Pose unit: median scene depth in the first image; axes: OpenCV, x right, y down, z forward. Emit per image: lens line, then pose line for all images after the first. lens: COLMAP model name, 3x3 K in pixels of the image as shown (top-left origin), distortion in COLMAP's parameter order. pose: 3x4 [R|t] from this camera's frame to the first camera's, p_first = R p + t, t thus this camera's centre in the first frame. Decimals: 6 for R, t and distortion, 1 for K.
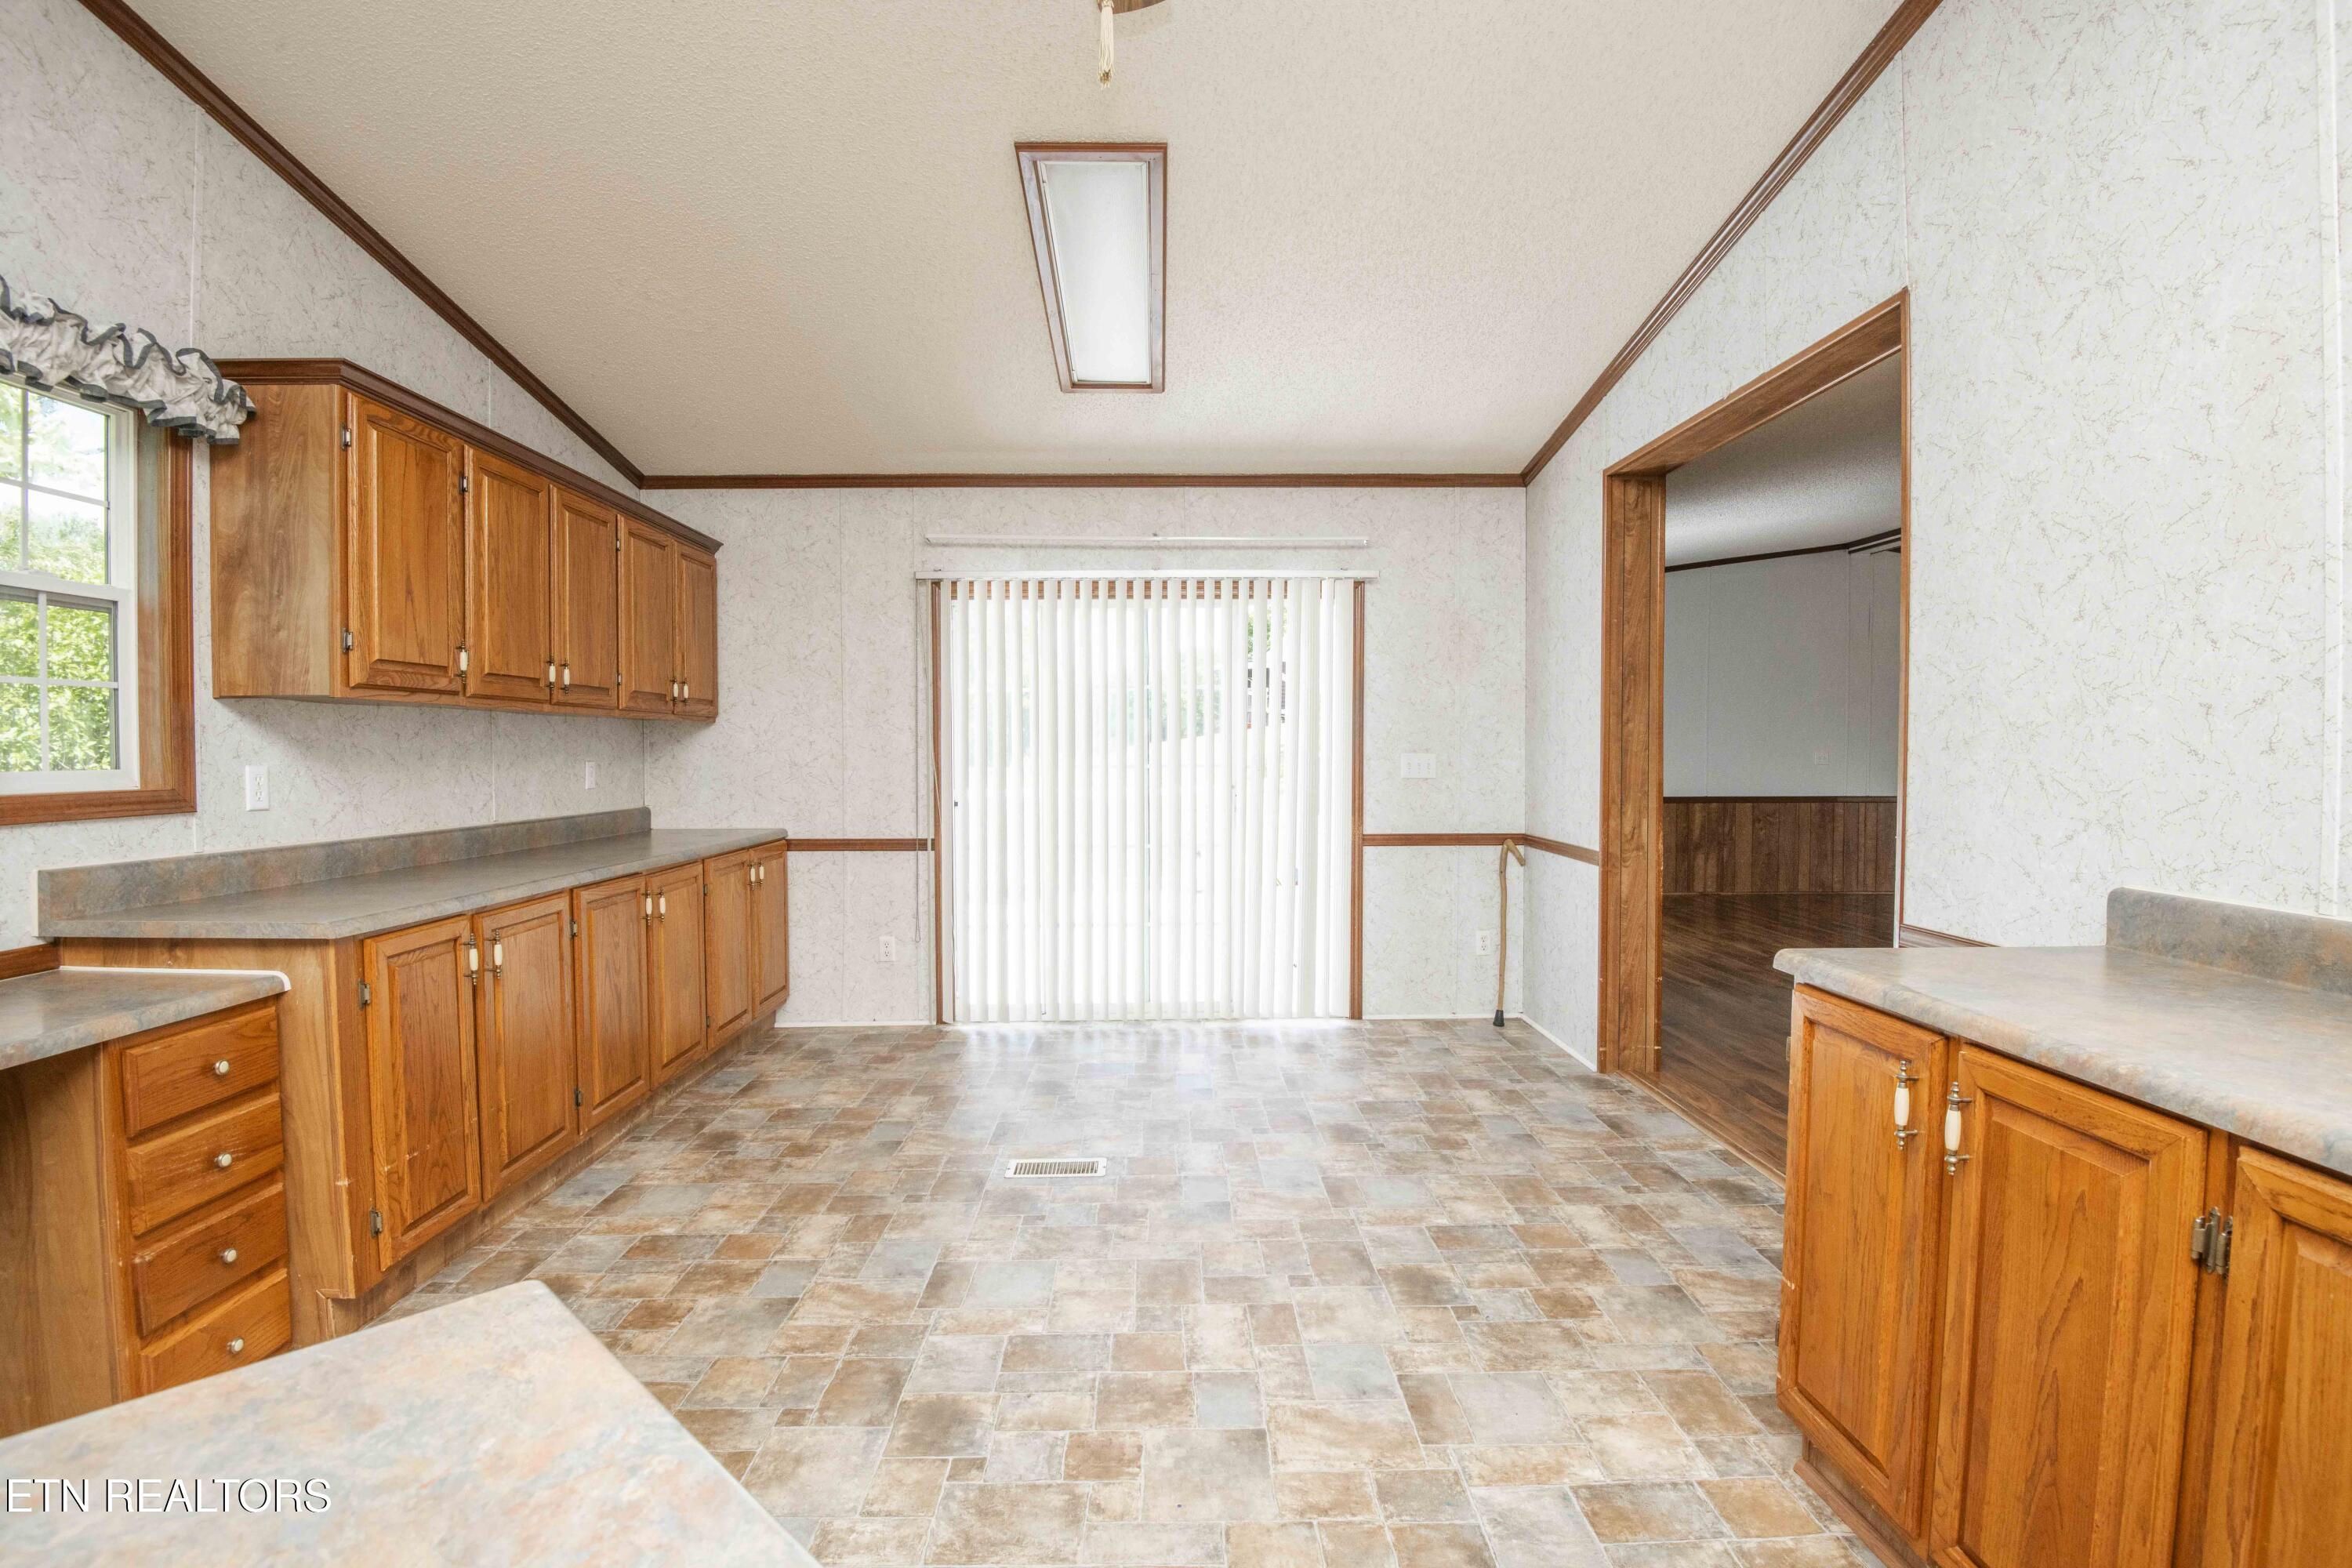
lens RADIAL K [[1087.4, 0, 1193.1], [0, 1087.4, 779.5], [0, 0, 1]] dist [-0.021944, -0.011565]
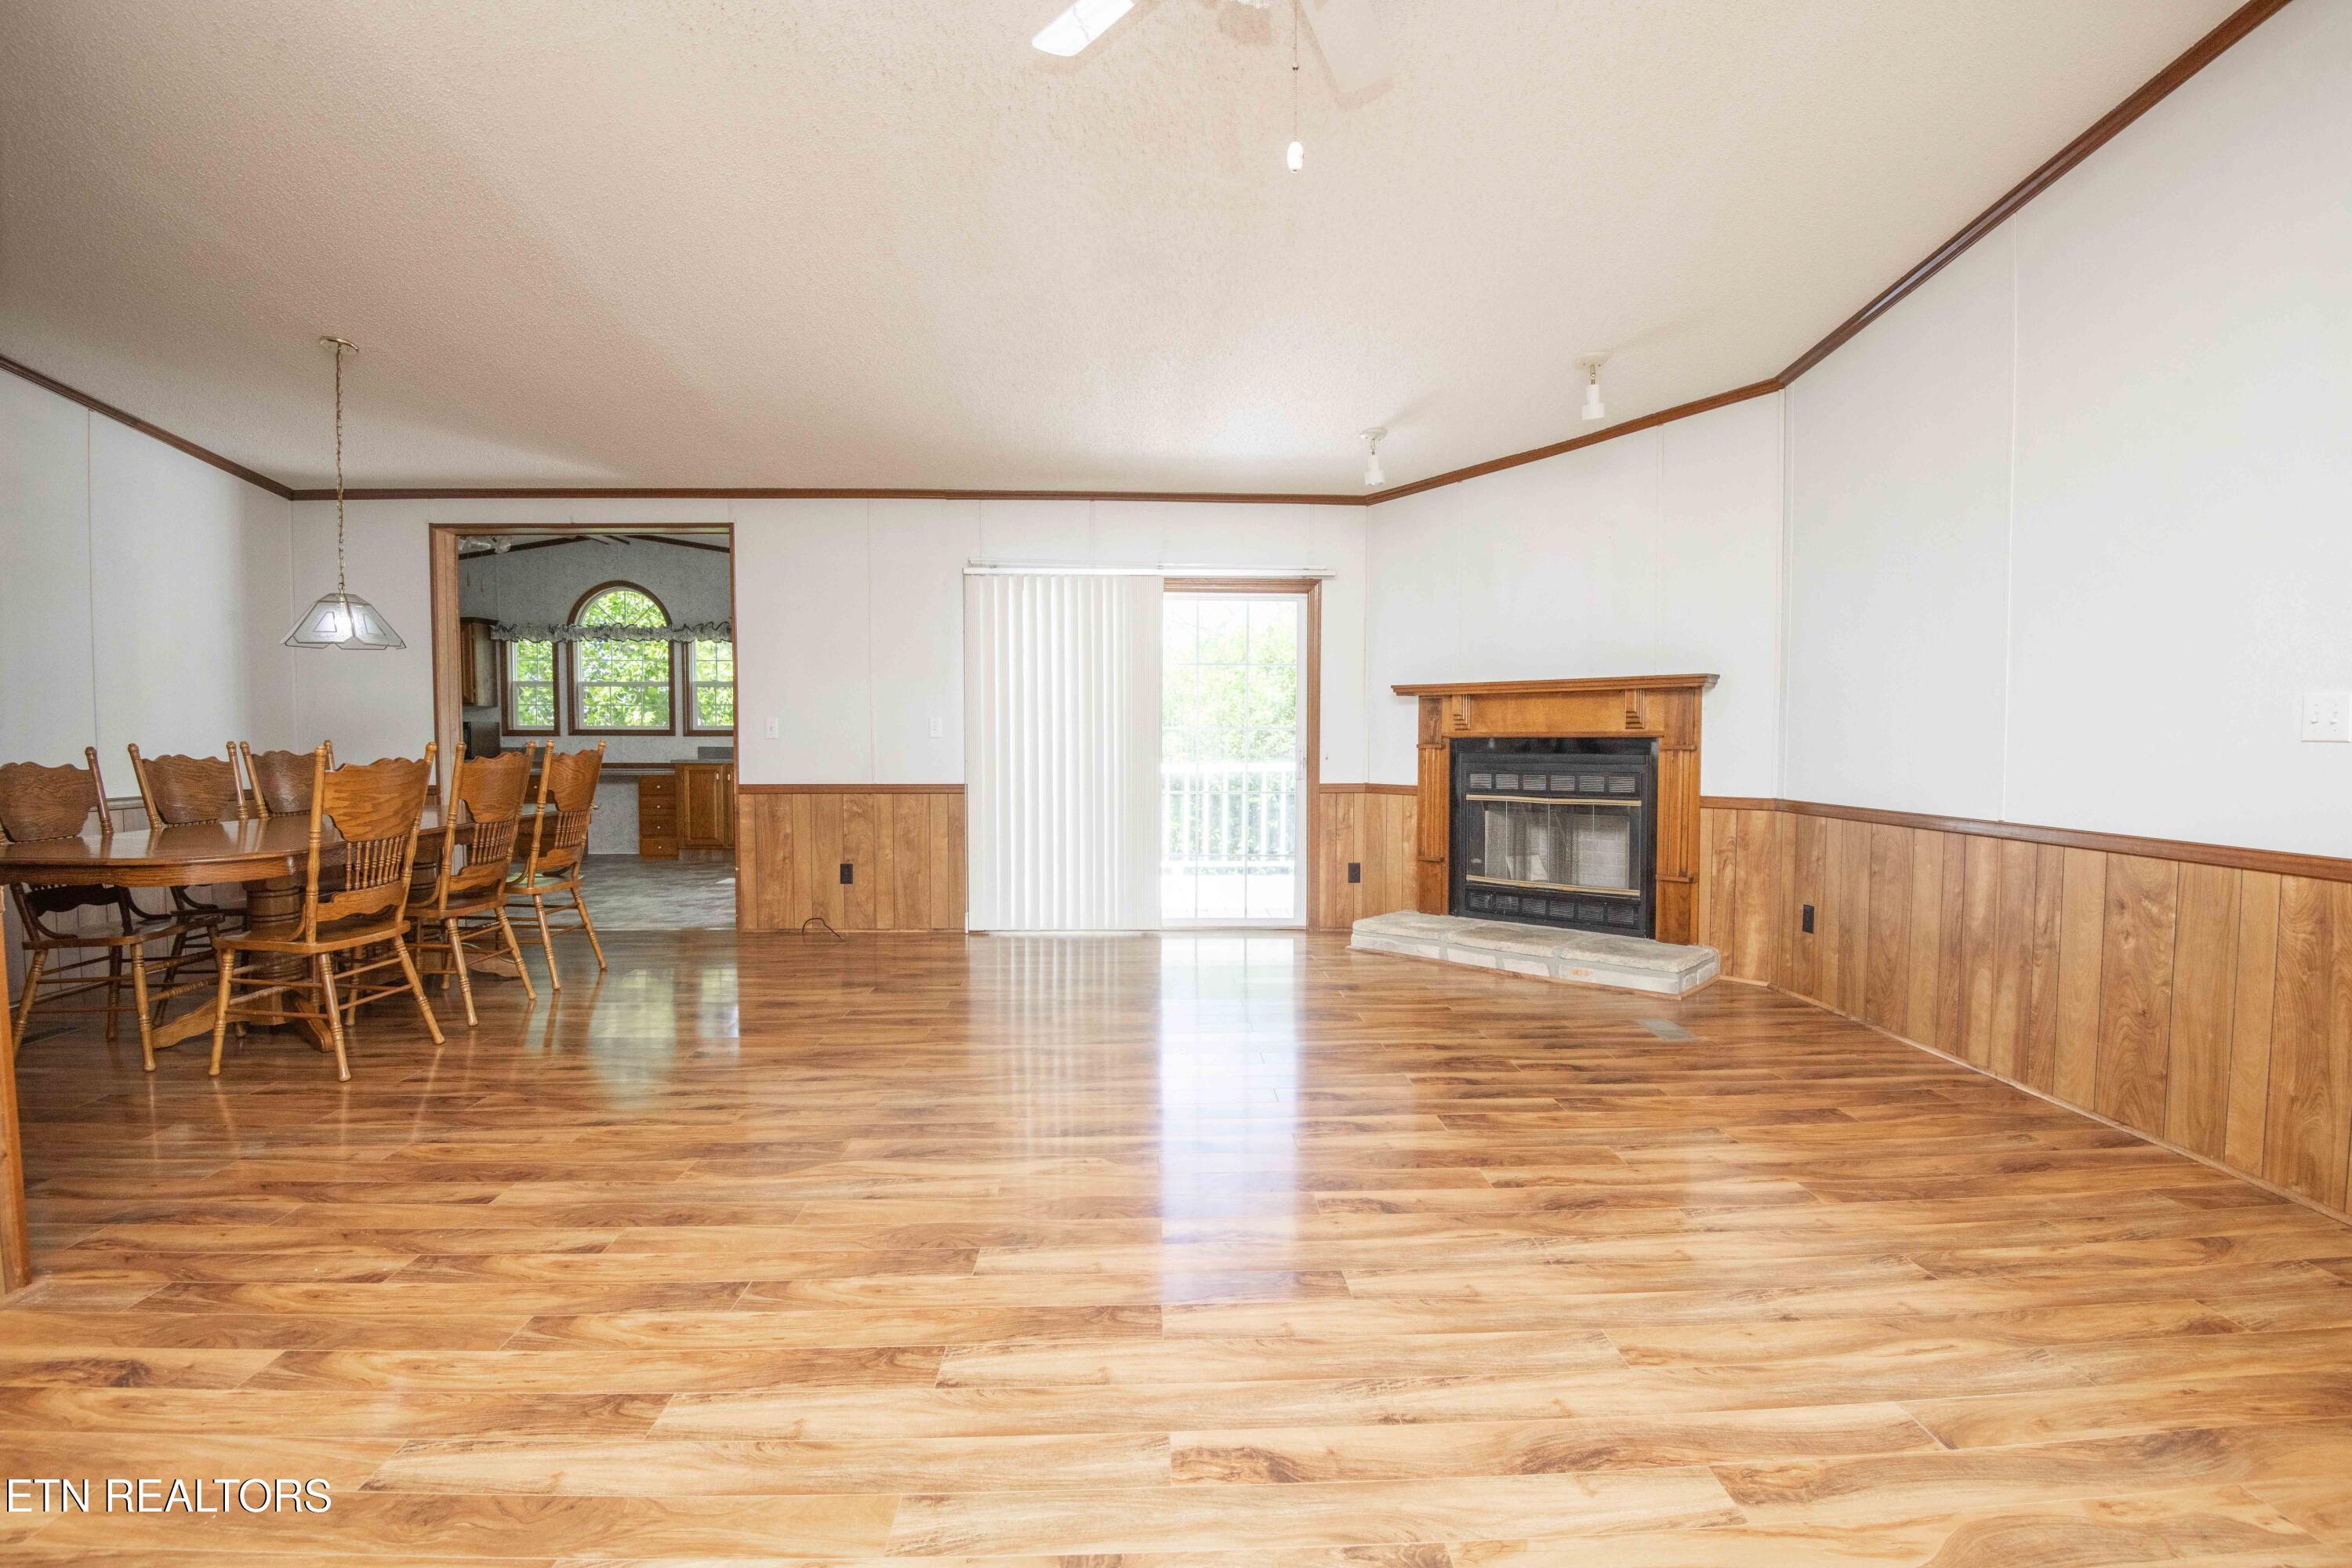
lens RADIAL K [[1087.4, 0, 1186.6], [0, 1087.4, 786.9], [0, 0, 1]] dist [-0.021944, -0.011565]
pose [[0.010502, 0.051519, -0.998617, 1.301363], [-0.027098, 0.998320, 0.051219, -0.012815], [0.999578, 0.026522, 0.011880, 1.085078]]
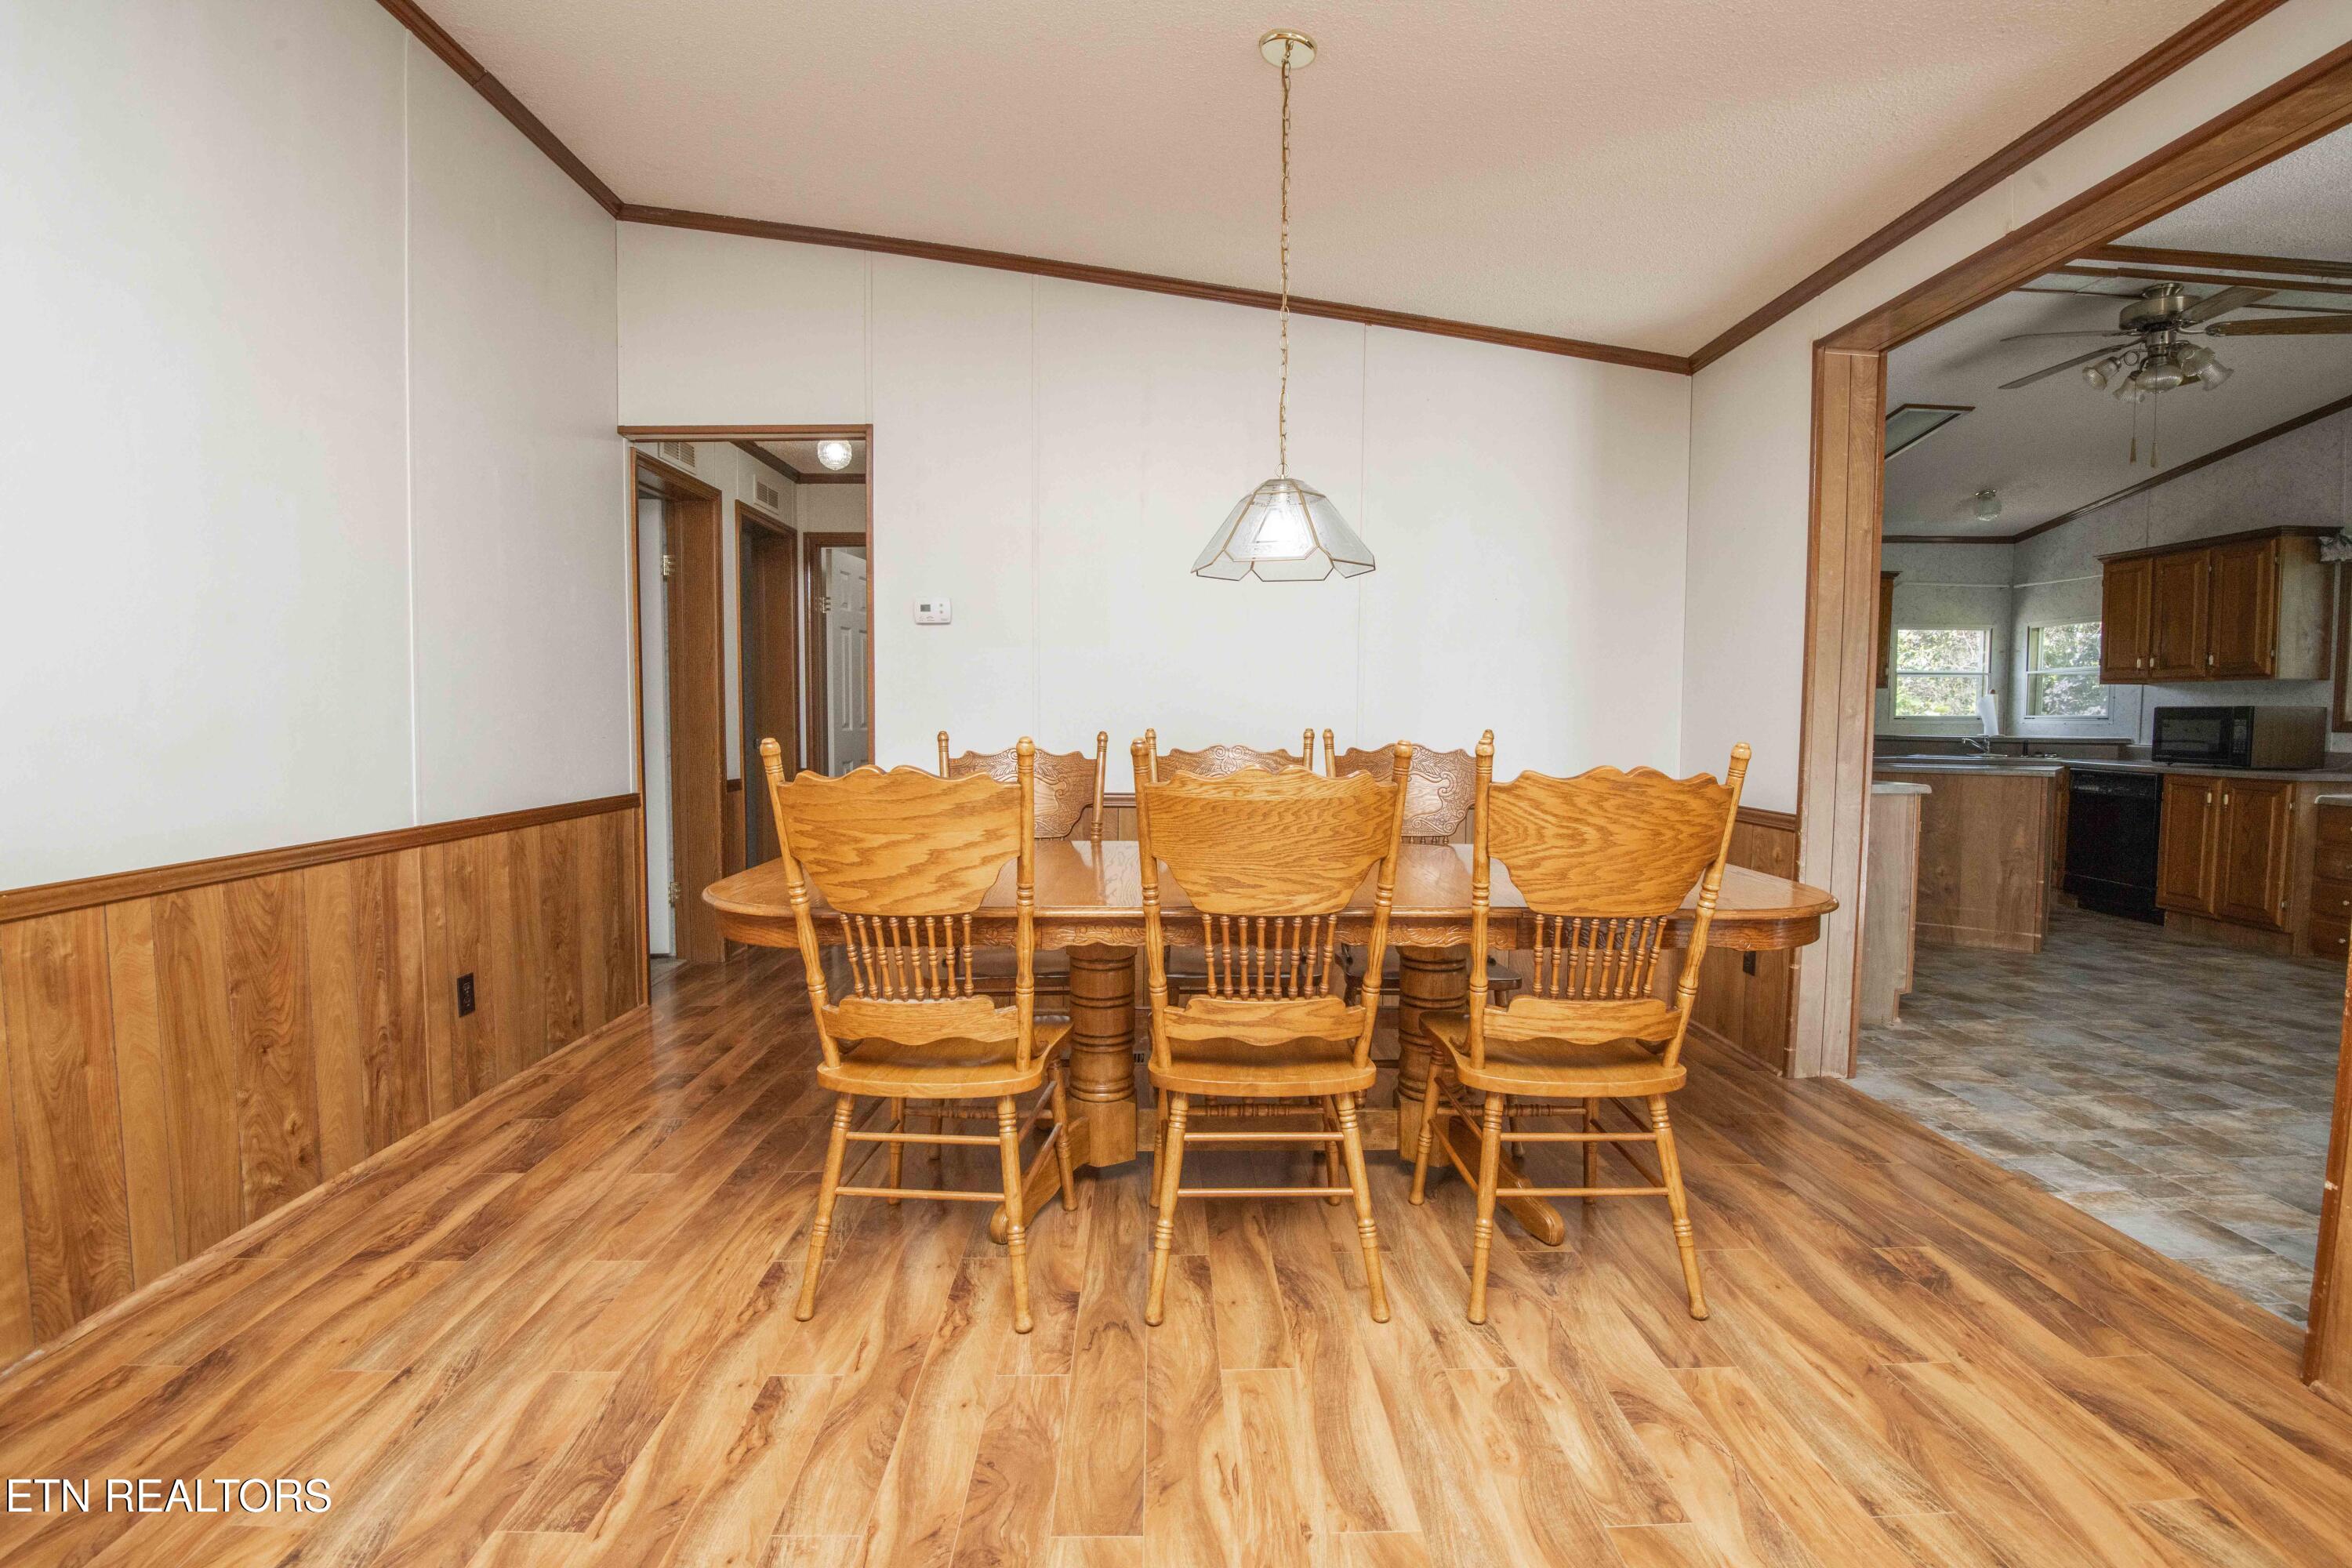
lens RADIAL K [[1087.4, 0, 1181.6], [0, 1087.4, 784.7], [0, 0, 1]] dist [-0.021944, -0.011565]
pose [[-0.999892, -0.007618, 0.012548, 0.611807], [-0.006413, 0.995608, 0.093403, -0.010710], [-0.013205, 0.093313, -0.995549, 0.960387]]
